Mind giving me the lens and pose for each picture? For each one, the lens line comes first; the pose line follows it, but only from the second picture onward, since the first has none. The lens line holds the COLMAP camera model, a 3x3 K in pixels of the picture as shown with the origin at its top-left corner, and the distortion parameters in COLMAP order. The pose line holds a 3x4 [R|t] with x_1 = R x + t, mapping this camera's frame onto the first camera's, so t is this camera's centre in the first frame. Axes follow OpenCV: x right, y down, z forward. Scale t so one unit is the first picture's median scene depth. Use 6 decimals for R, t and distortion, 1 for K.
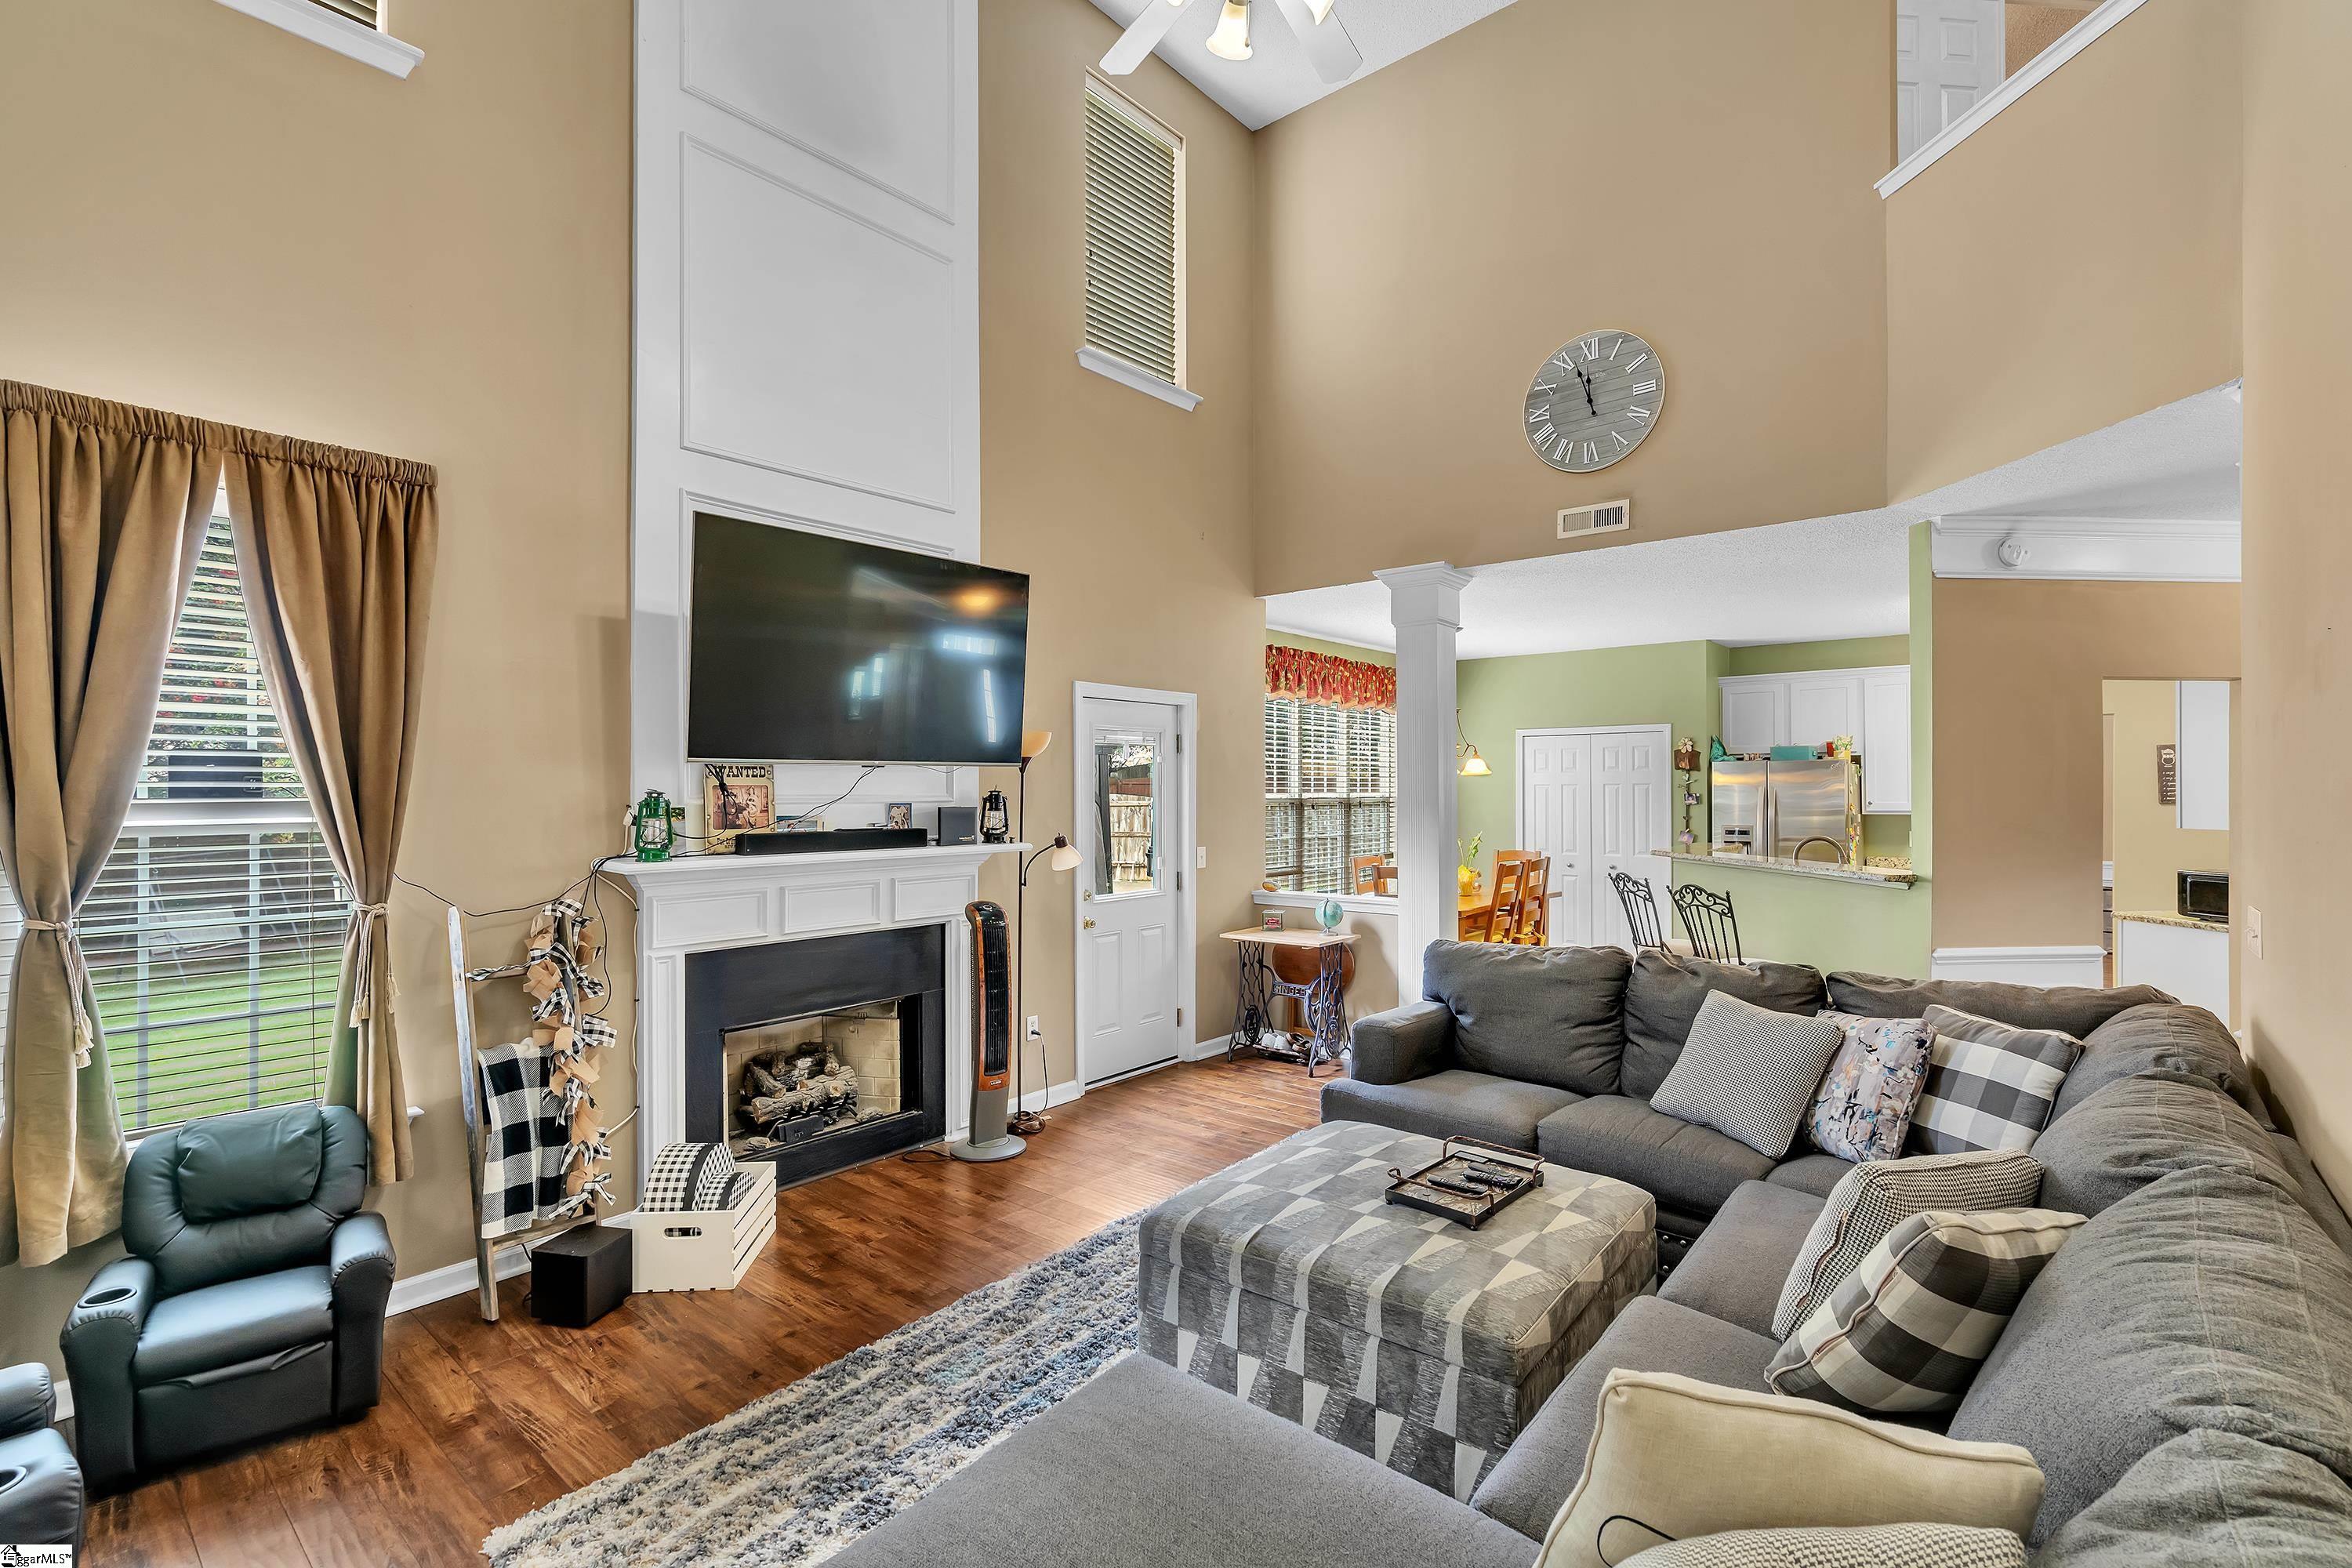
lens RADIAL K [[1052.8, 0, 1176.5], [0, 1052.8, 790.1], [0, 0, 1]] dist [-0.002449, 0.000122]
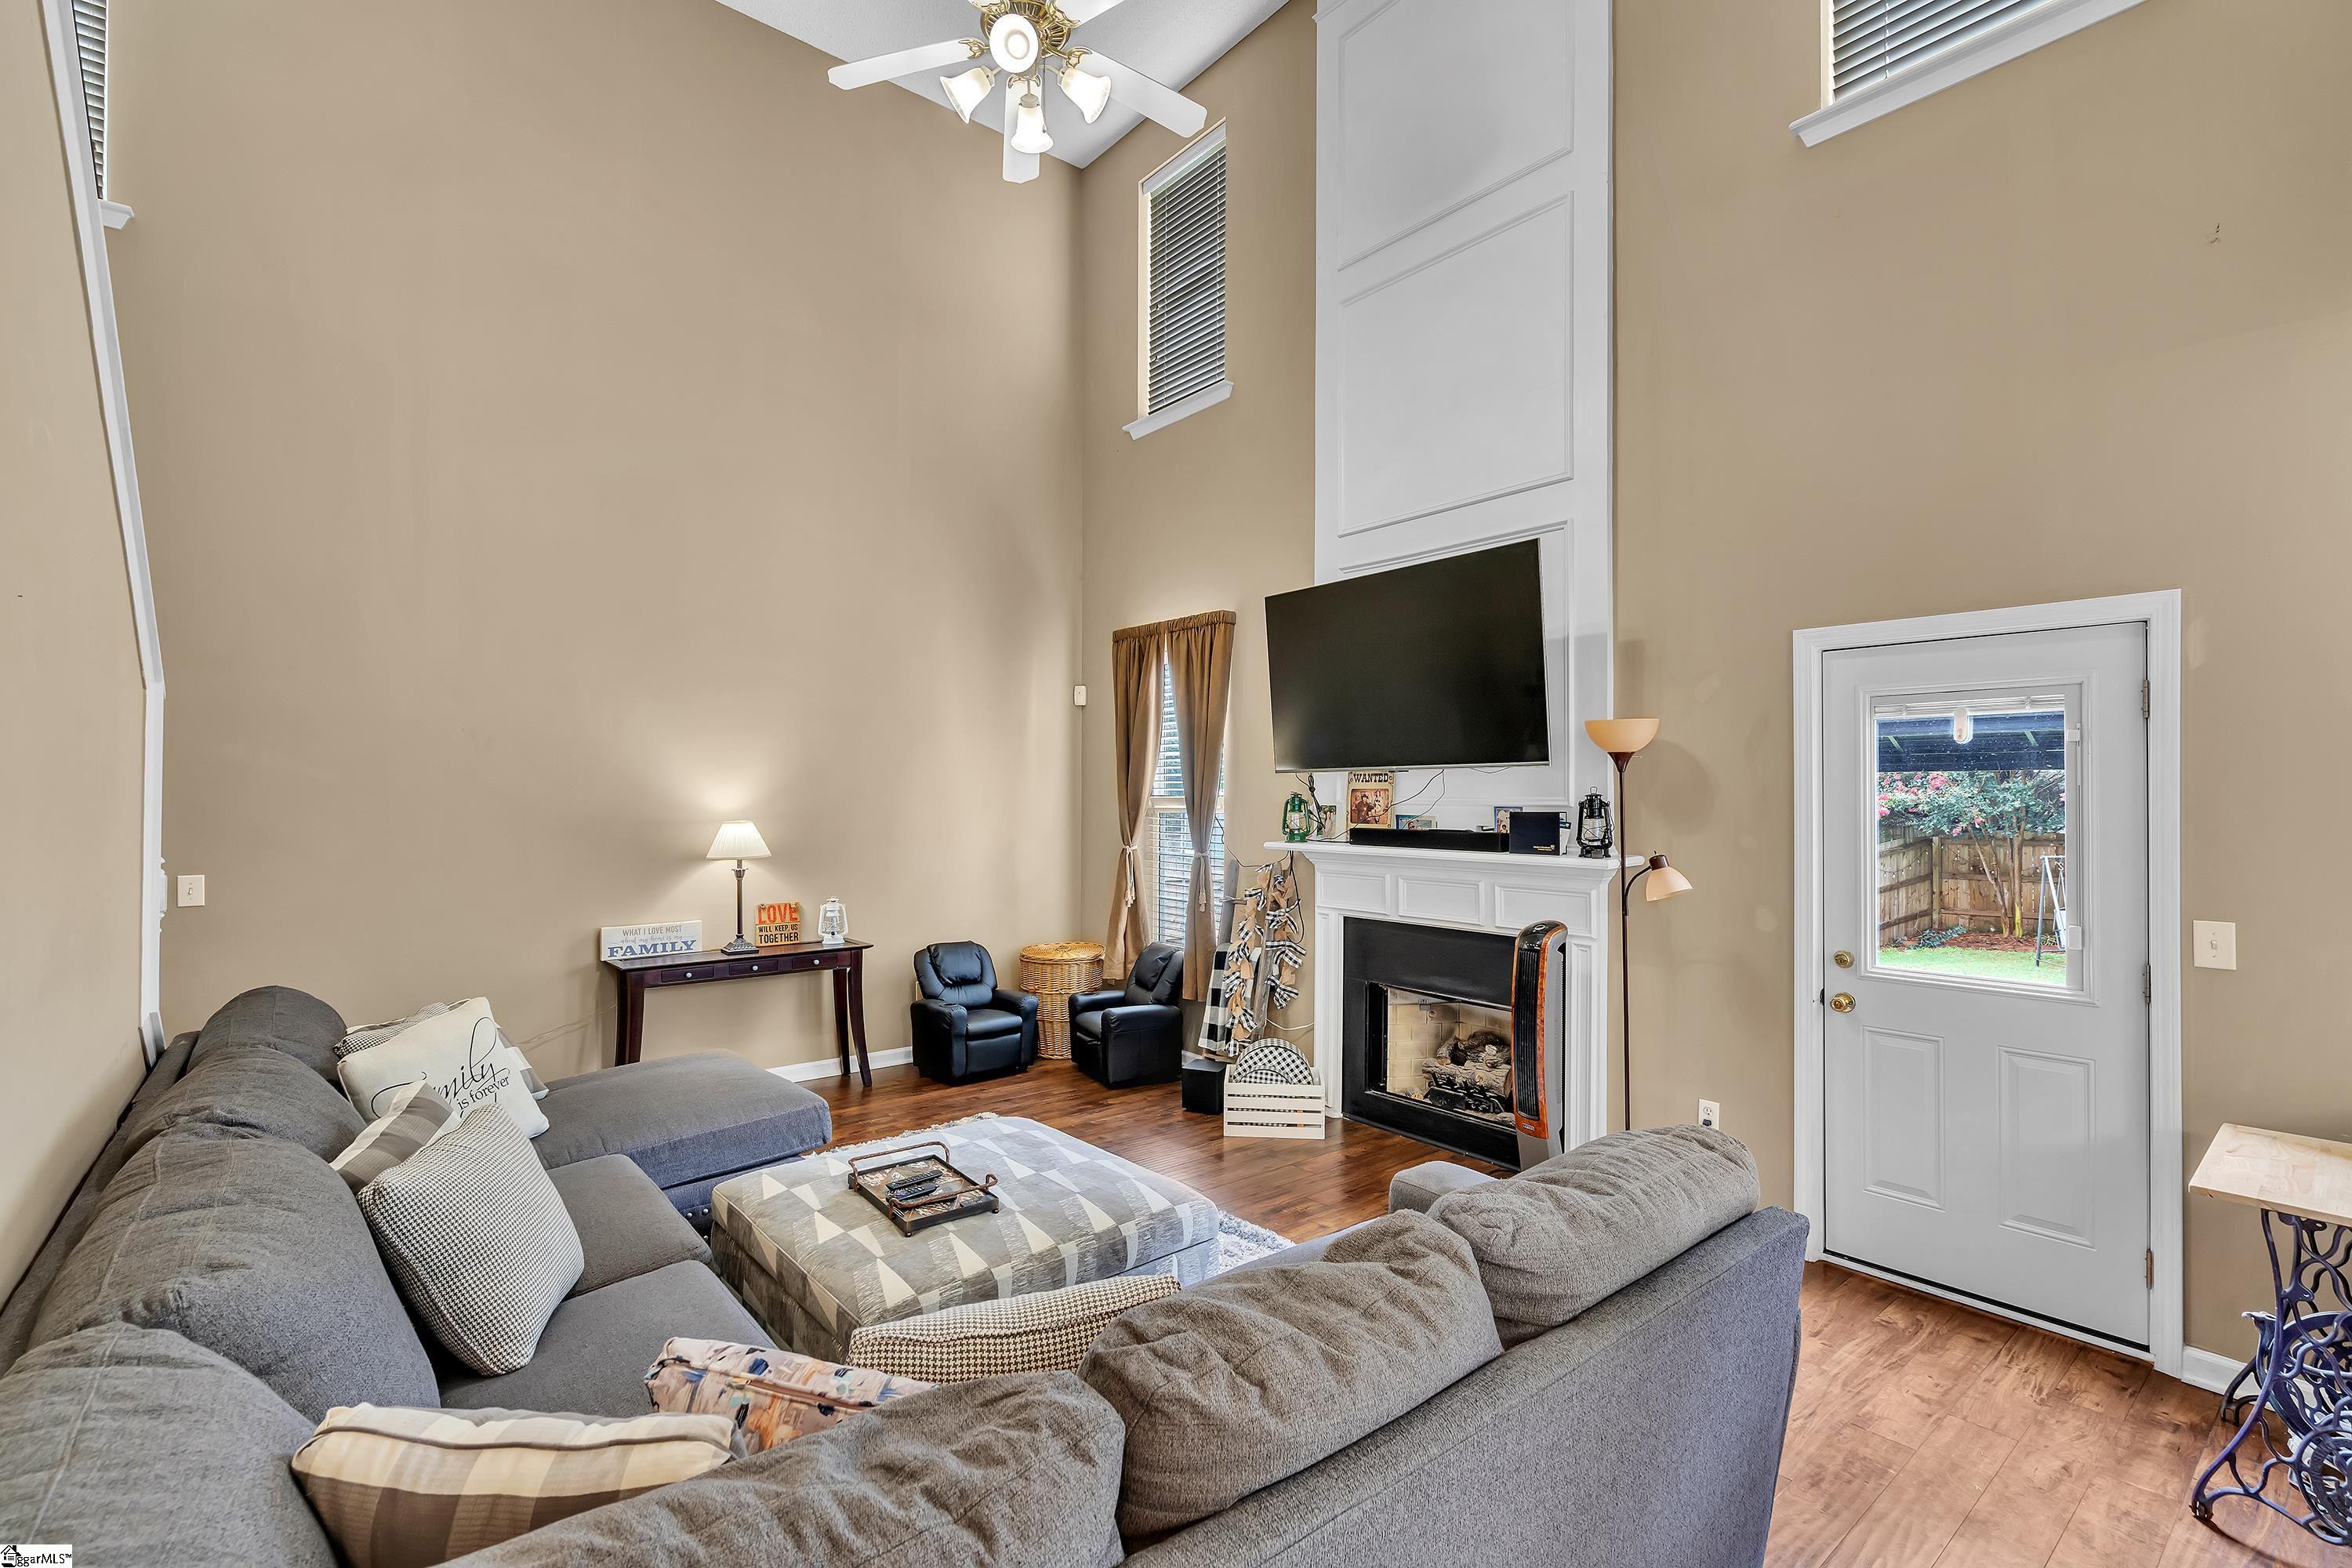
lens RADIAL K [[1052.8, 0, 1176.5], [0, 1052.8, 790.1], [0, 0, 1]] dist [-0.002449, 0.000122]
pose [[-0.179834, -0.002708, -0.983693, 0.770358], [-0.004495, 0.999988, -0.001931, 0.000329], [0.983687, 0.004074, -0.179844, 0.900458]]
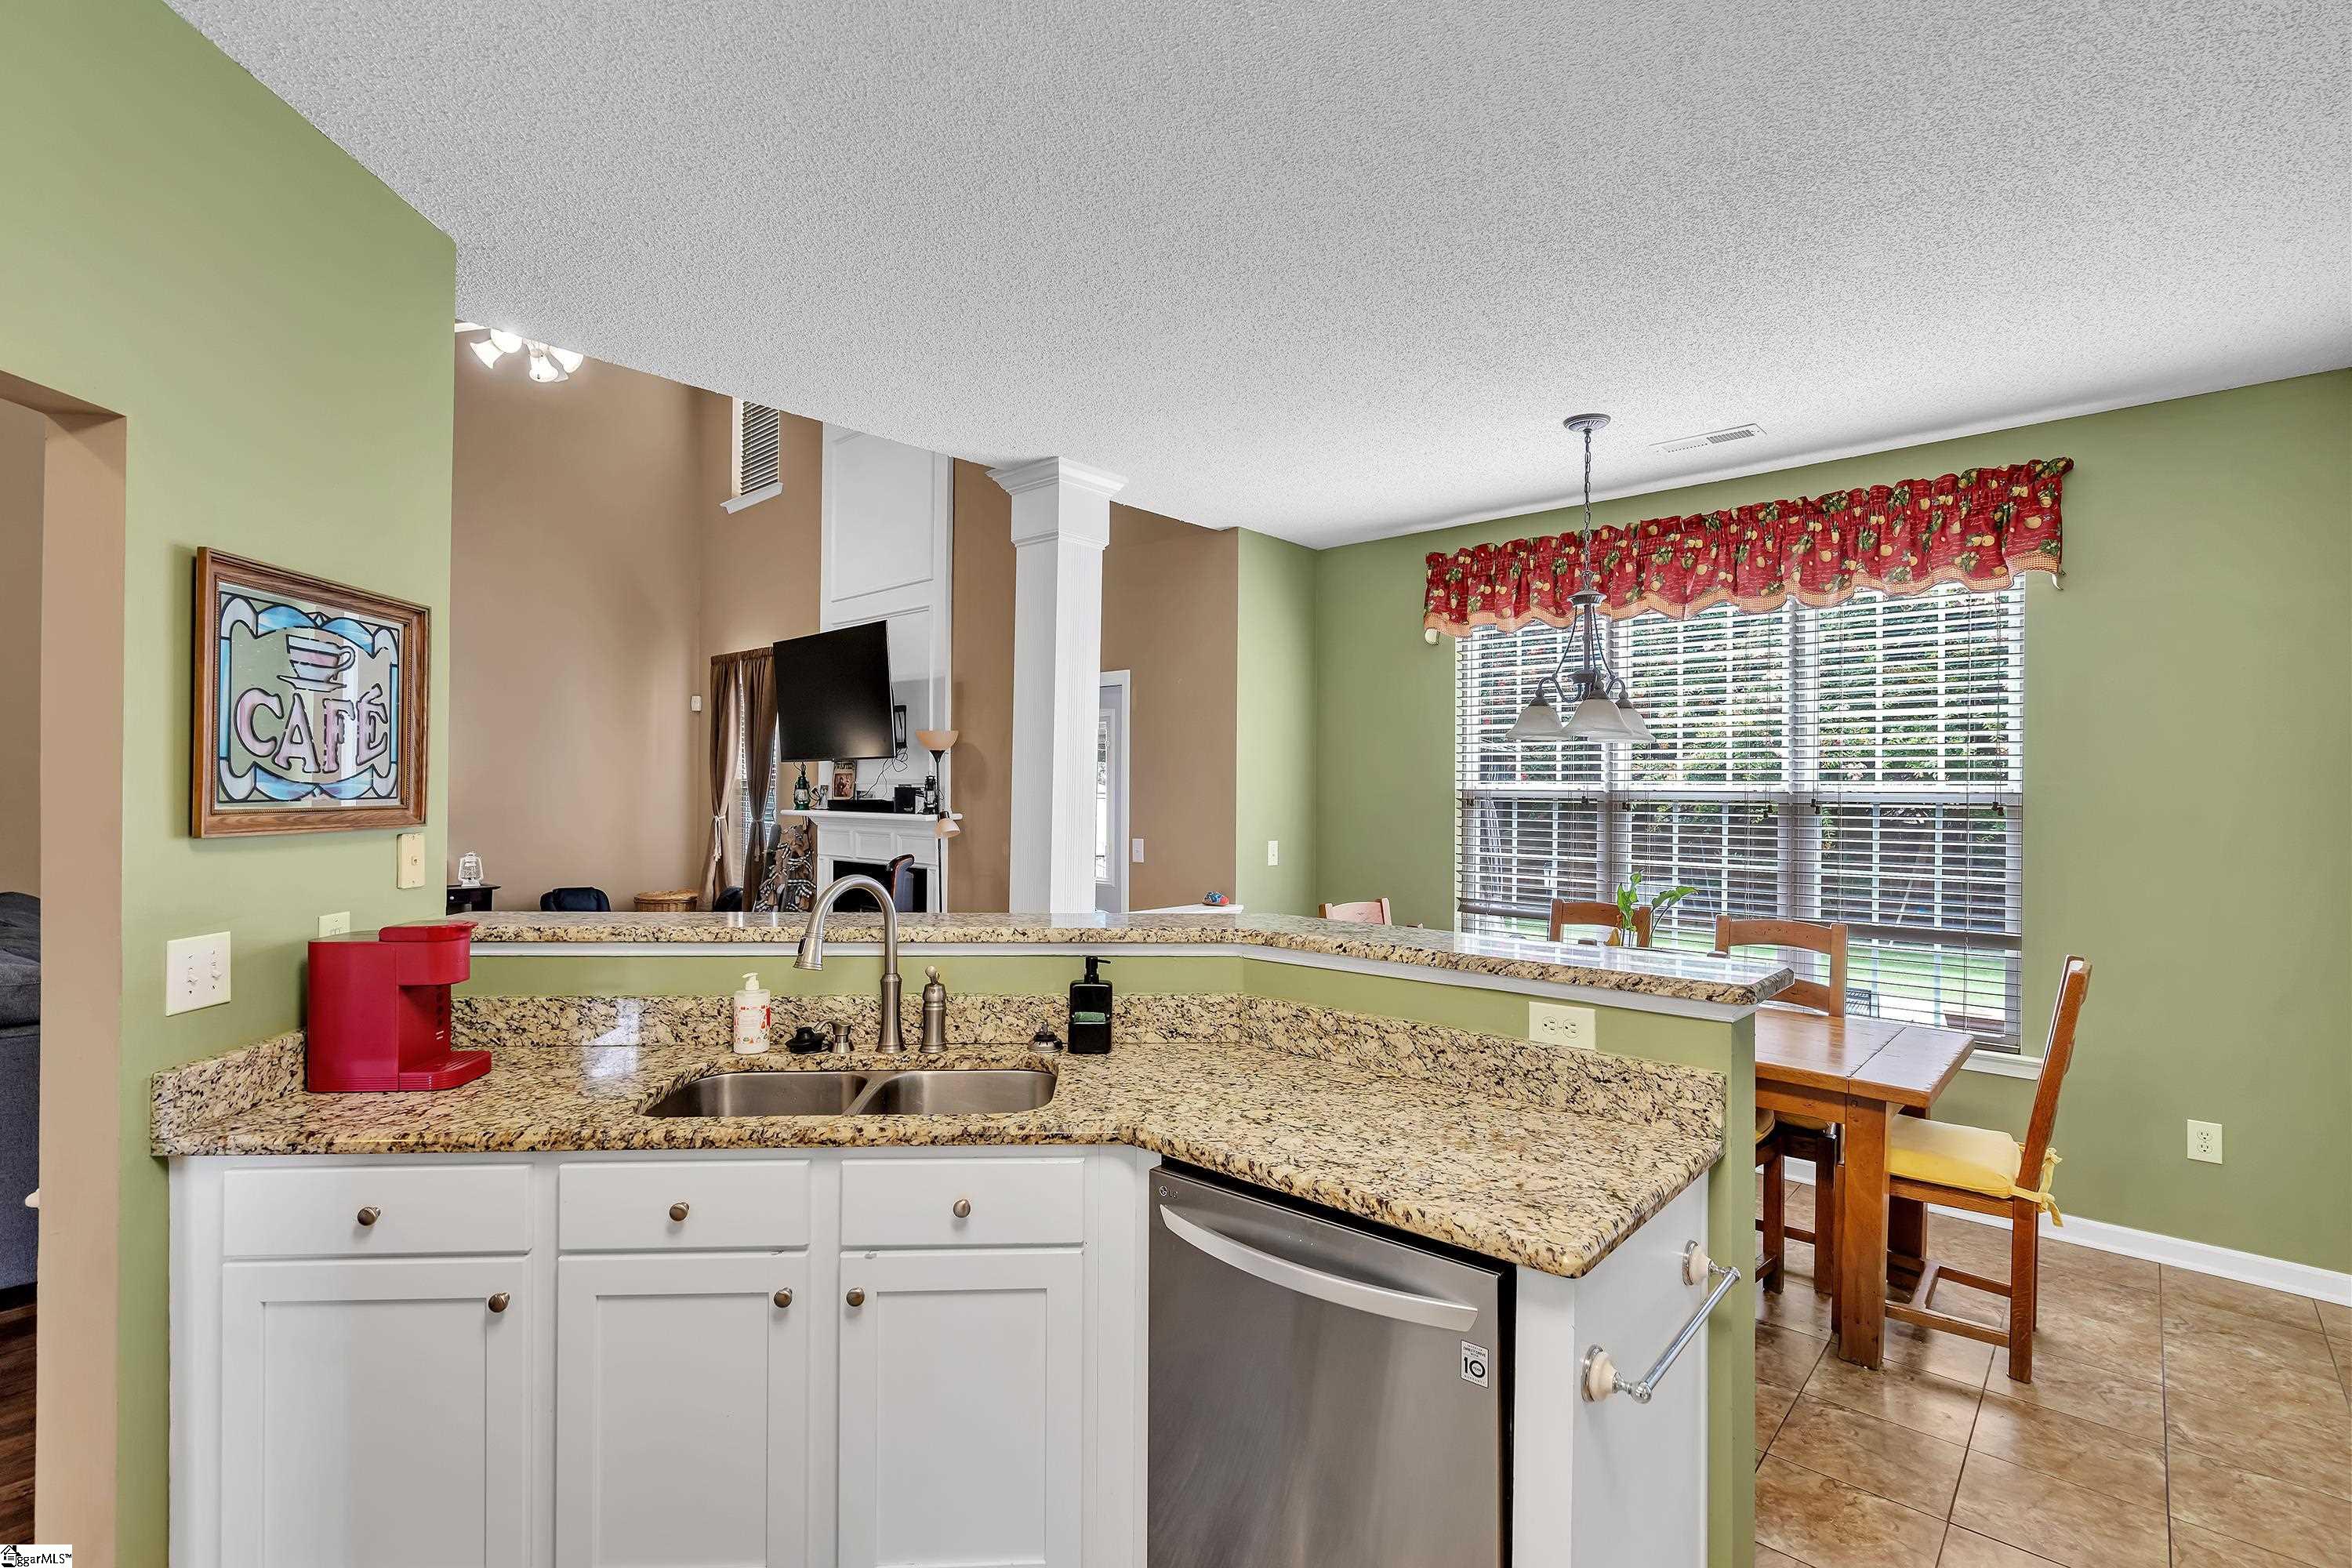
lens RADIAL K [[1056.7, 0, 1172.5], [0, 1056.7, 786.6], [0, 0, 1]] dist [-0.002279, 0.000285]
pose [[-0.037127, -0.000055, -0.999311, 1.288210], [-0.009625, 0.999954, 0.000303, 0.011651], [0.999264, 0.009629, -0.037126, 1.489850]]
